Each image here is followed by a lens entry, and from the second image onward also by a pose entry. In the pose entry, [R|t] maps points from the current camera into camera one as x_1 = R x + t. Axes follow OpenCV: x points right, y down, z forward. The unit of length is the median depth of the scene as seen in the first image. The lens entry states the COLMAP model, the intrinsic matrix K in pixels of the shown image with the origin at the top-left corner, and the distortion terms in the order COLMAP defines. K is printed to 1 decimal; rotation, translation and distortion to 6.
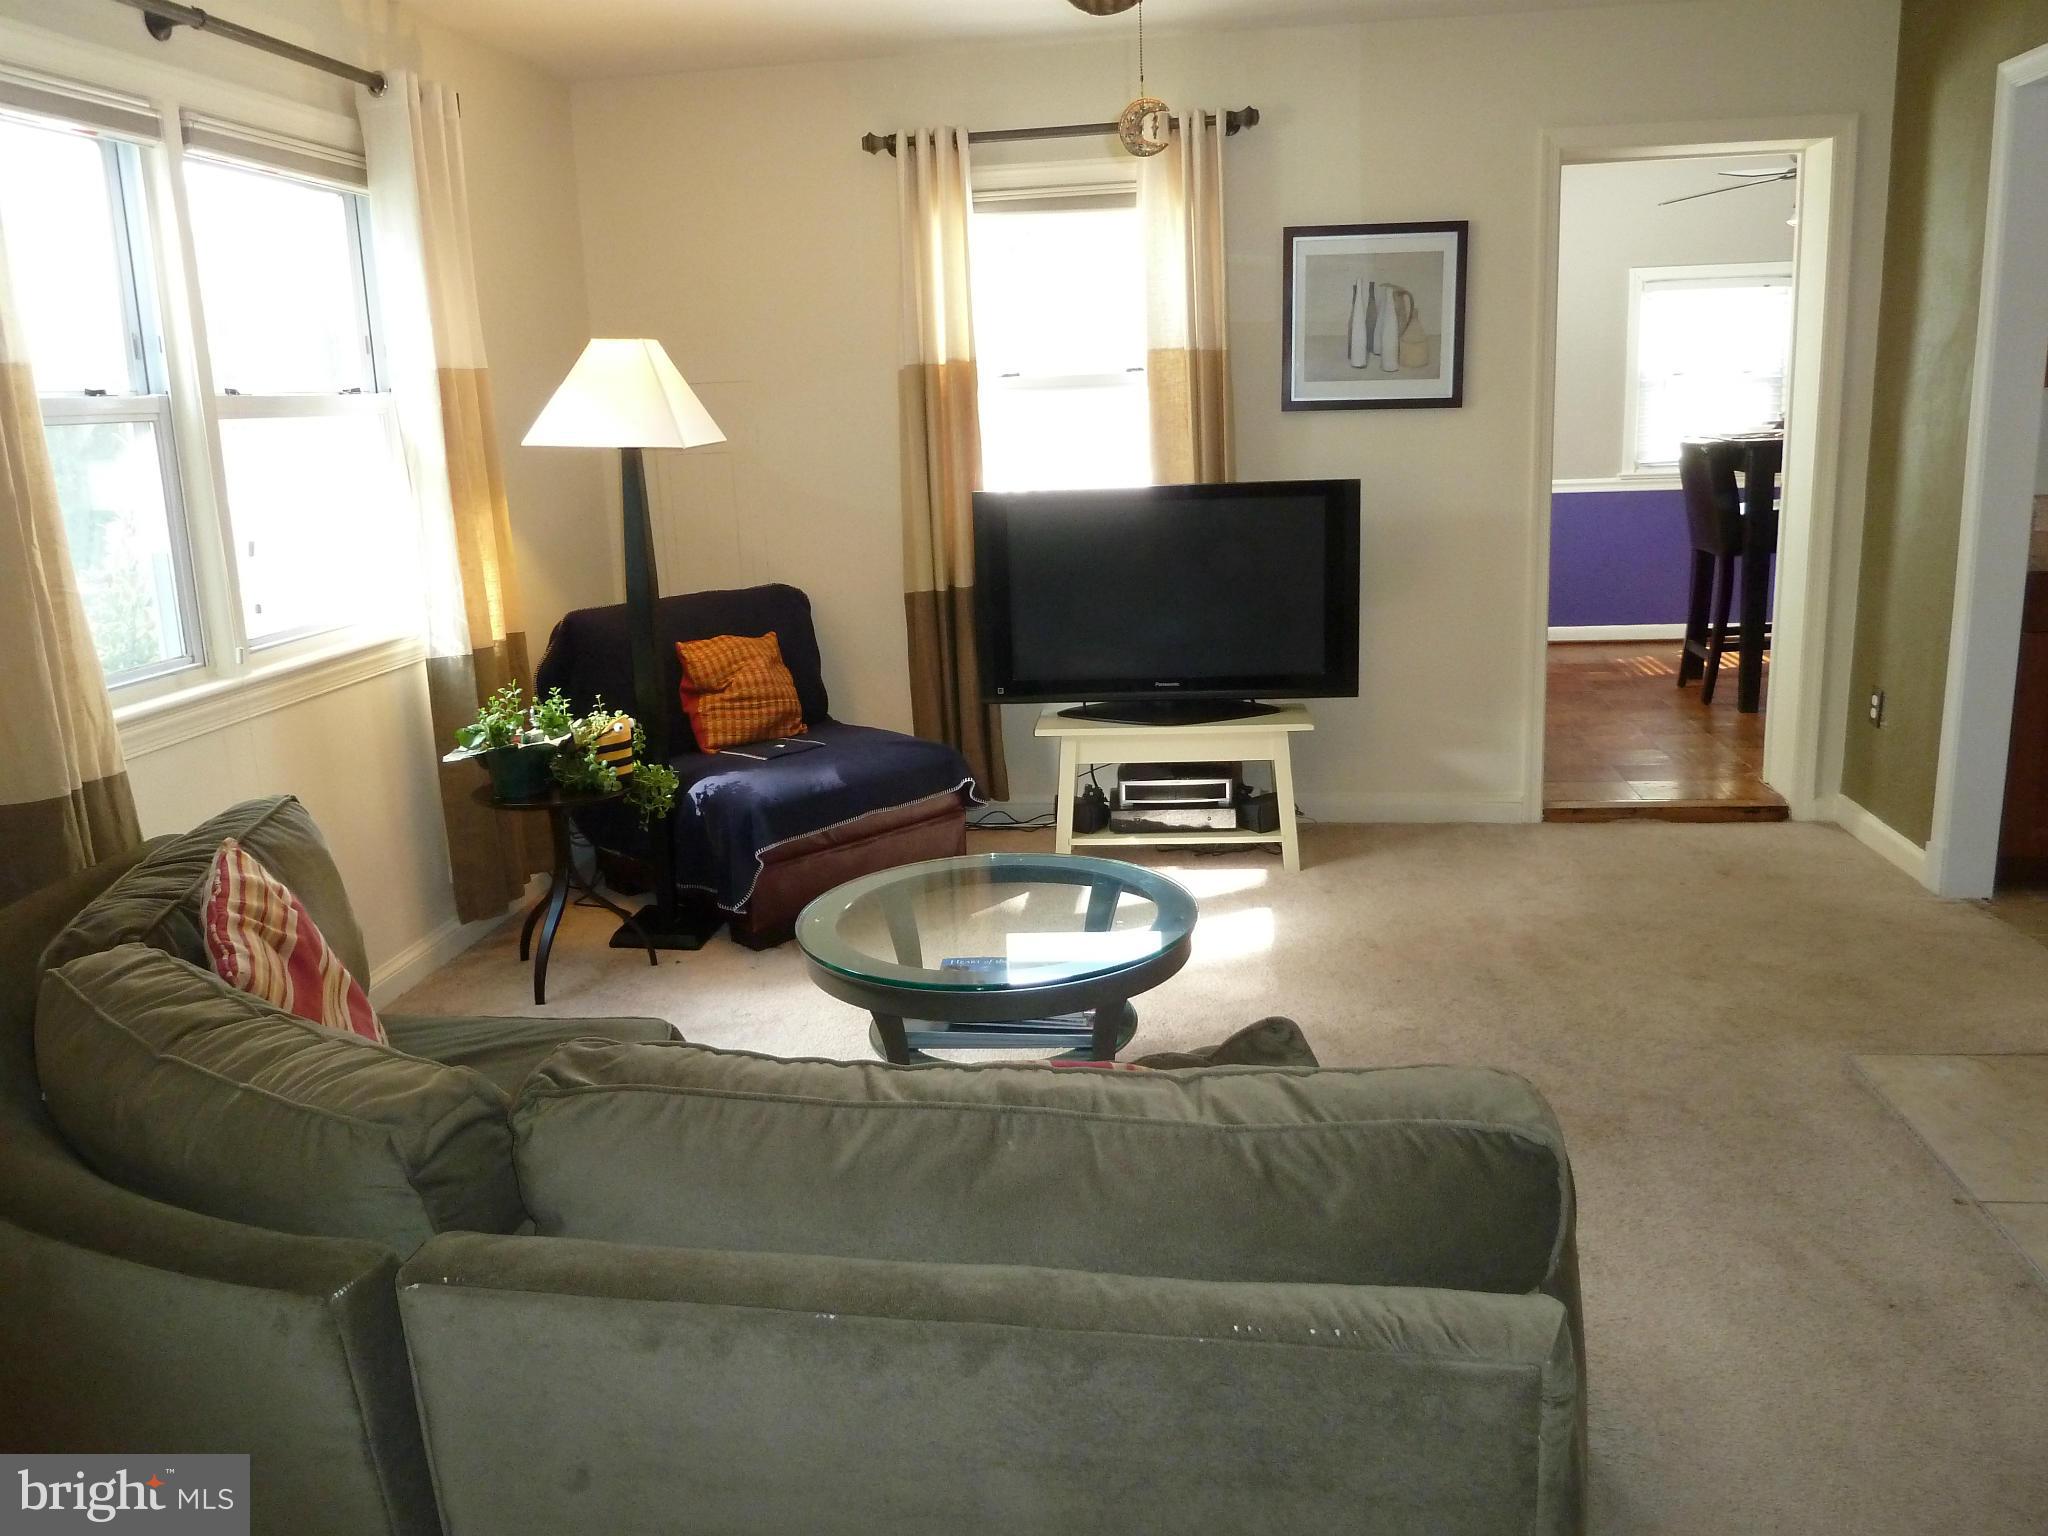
lens RADIAL K [[1540.4, 0, 1031.4], [0, 1540.4, 741.9], [0, 0, 1]] dist [-0.027196, -0.000089]
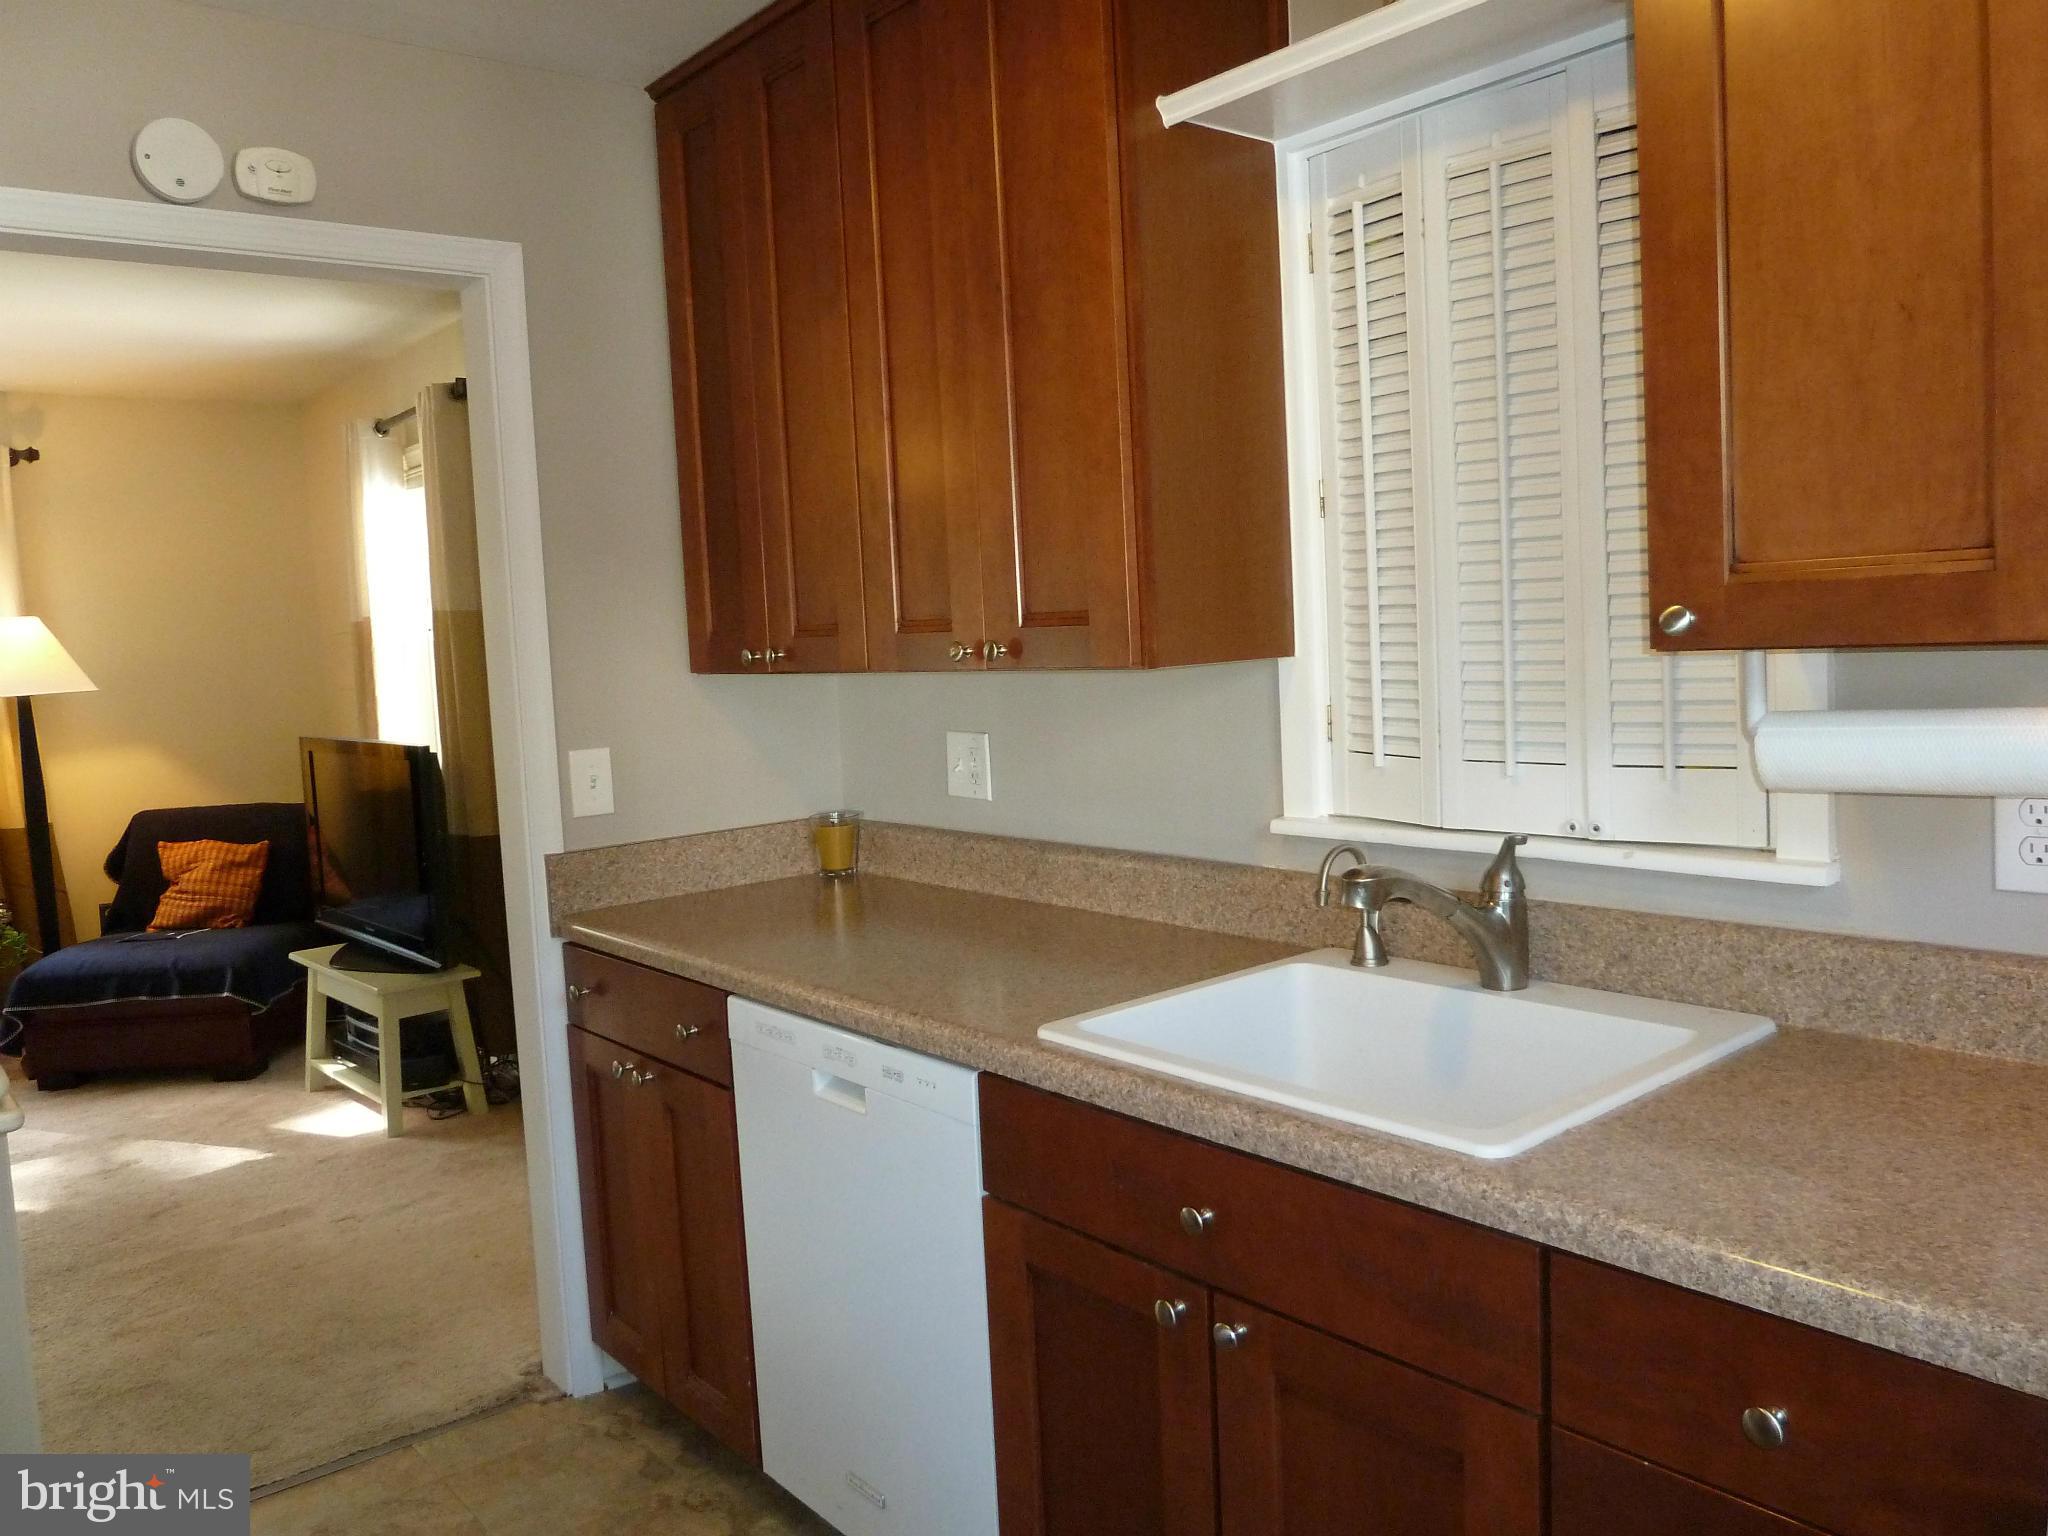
lens RADIAL K [[1540.4, 0, 1025.3], [0, 1540.4, 760.3], [0, 0, 1]] dist [-0.027196, -0.000089]
pose [[0.733575, 0.066660, -0.676332, 1.117410], [-0.130138, 0.990540, -0.043523, -0.165126], [0.667032, 0.119944, 0.735310, 0.525988]]
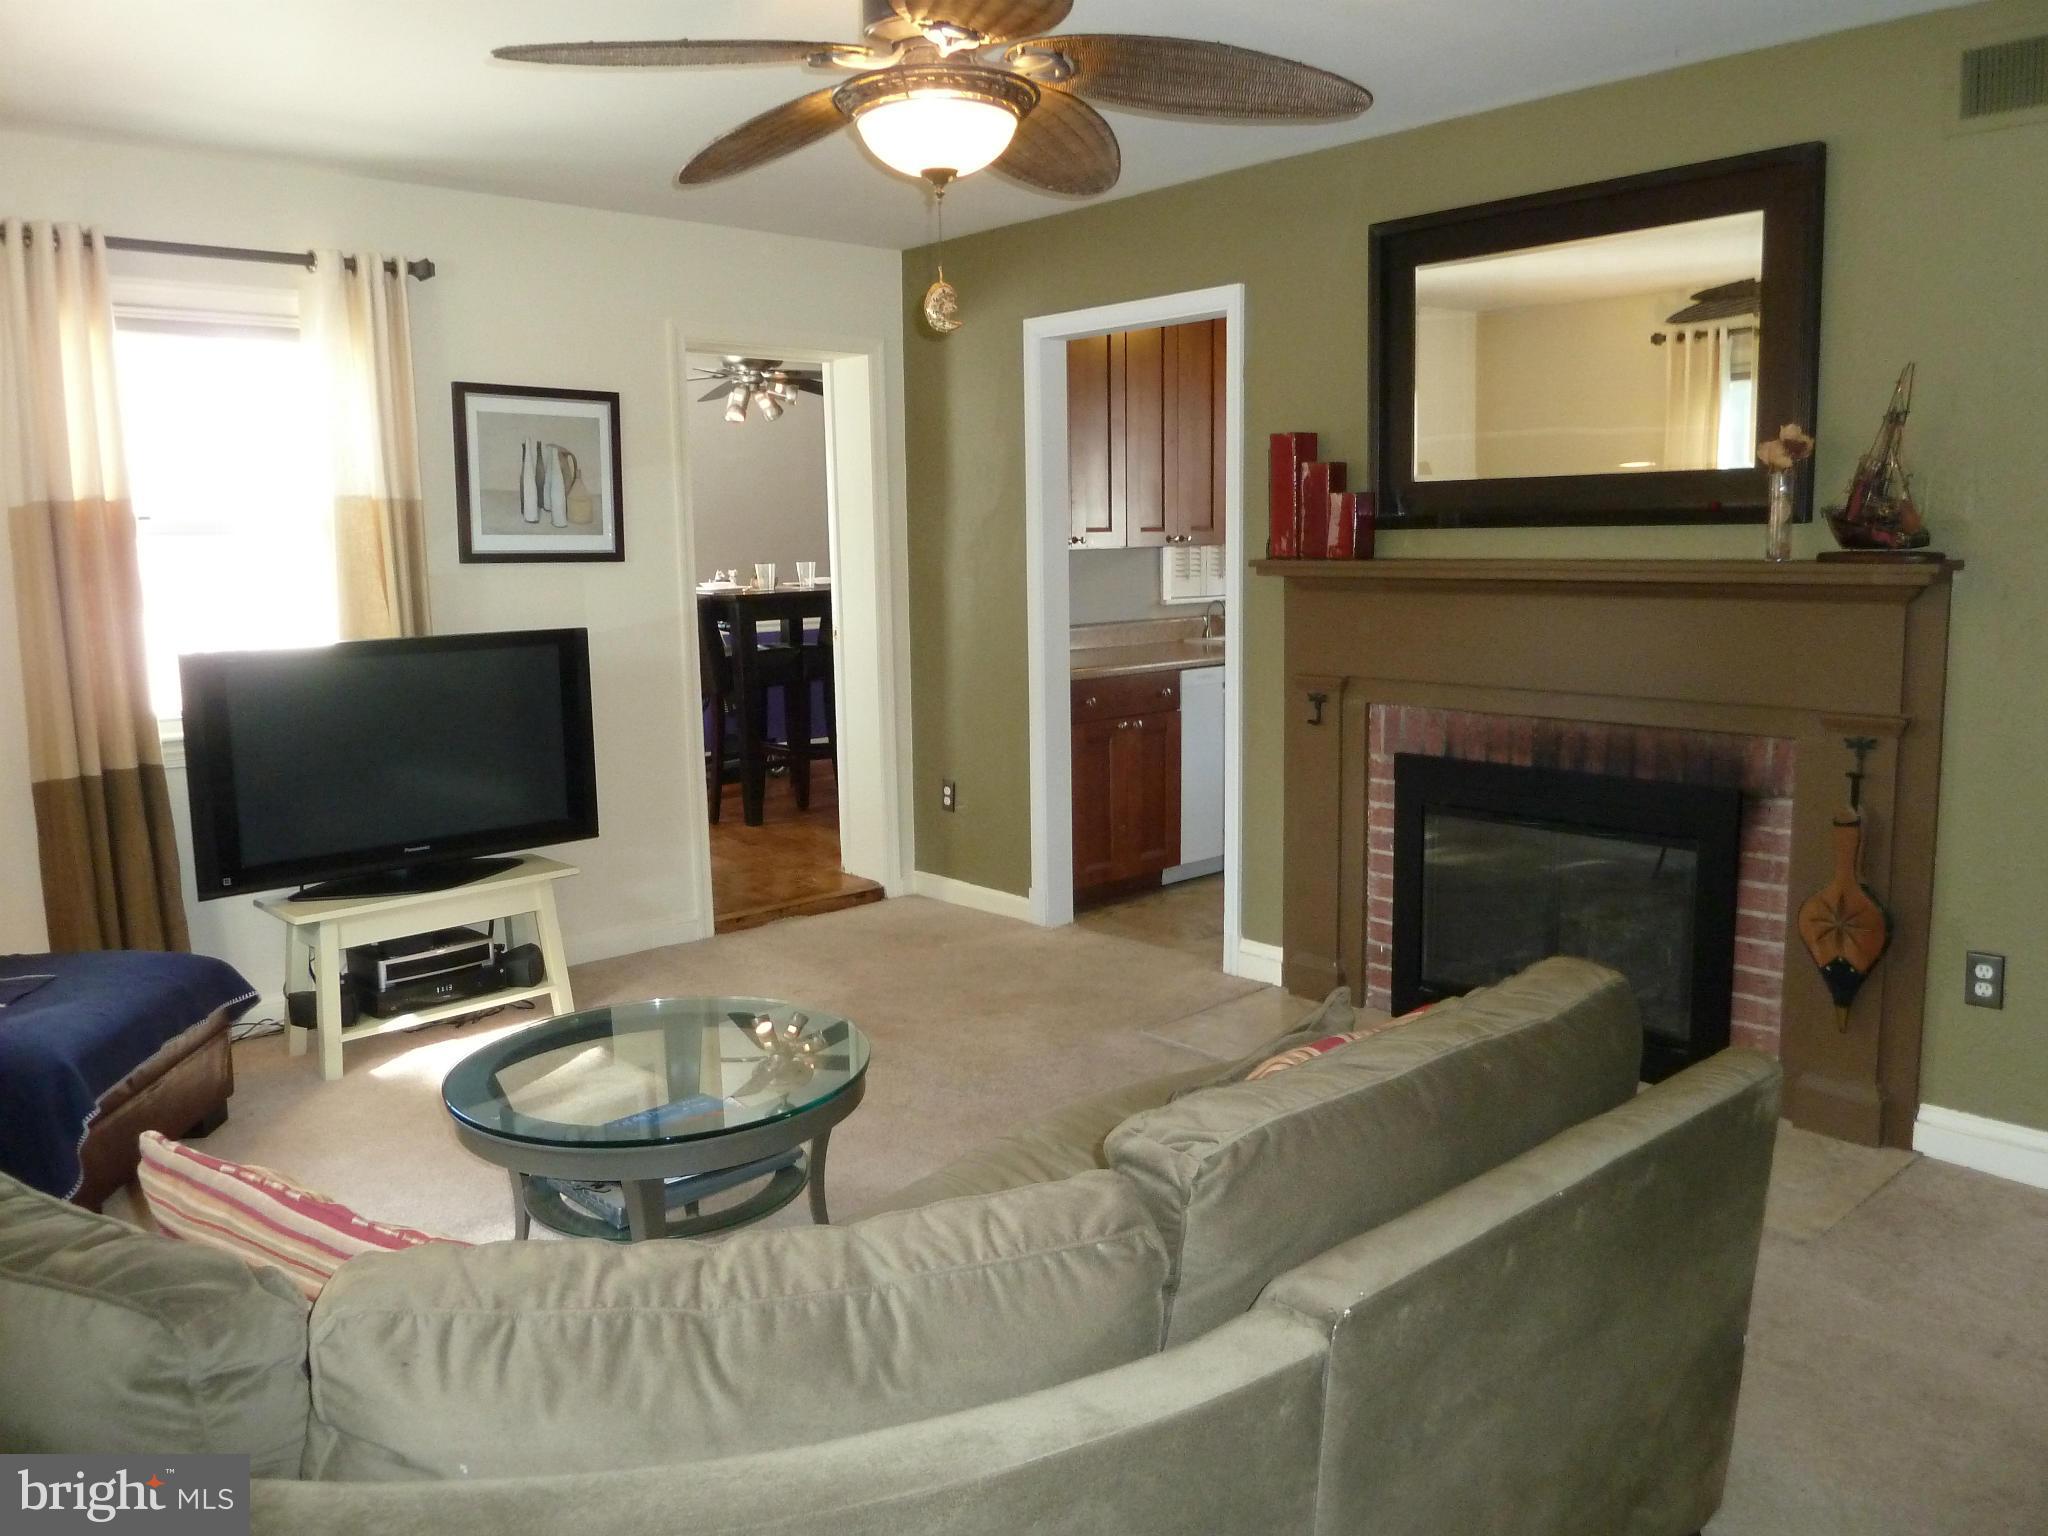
lens RADIAL K [[1540.4, 0, 1017.1], [0, 1540.4, 754.5], [0, 0, 1]] dist [-0.027196, -0.000089]
pose [[0.646046, -0.078311, 0.759270, -0.383393], [0.156103, 0.987254, -0.030999, -0.008273], [-0.747165, 0.138551, 0.650037, 0.115369]]
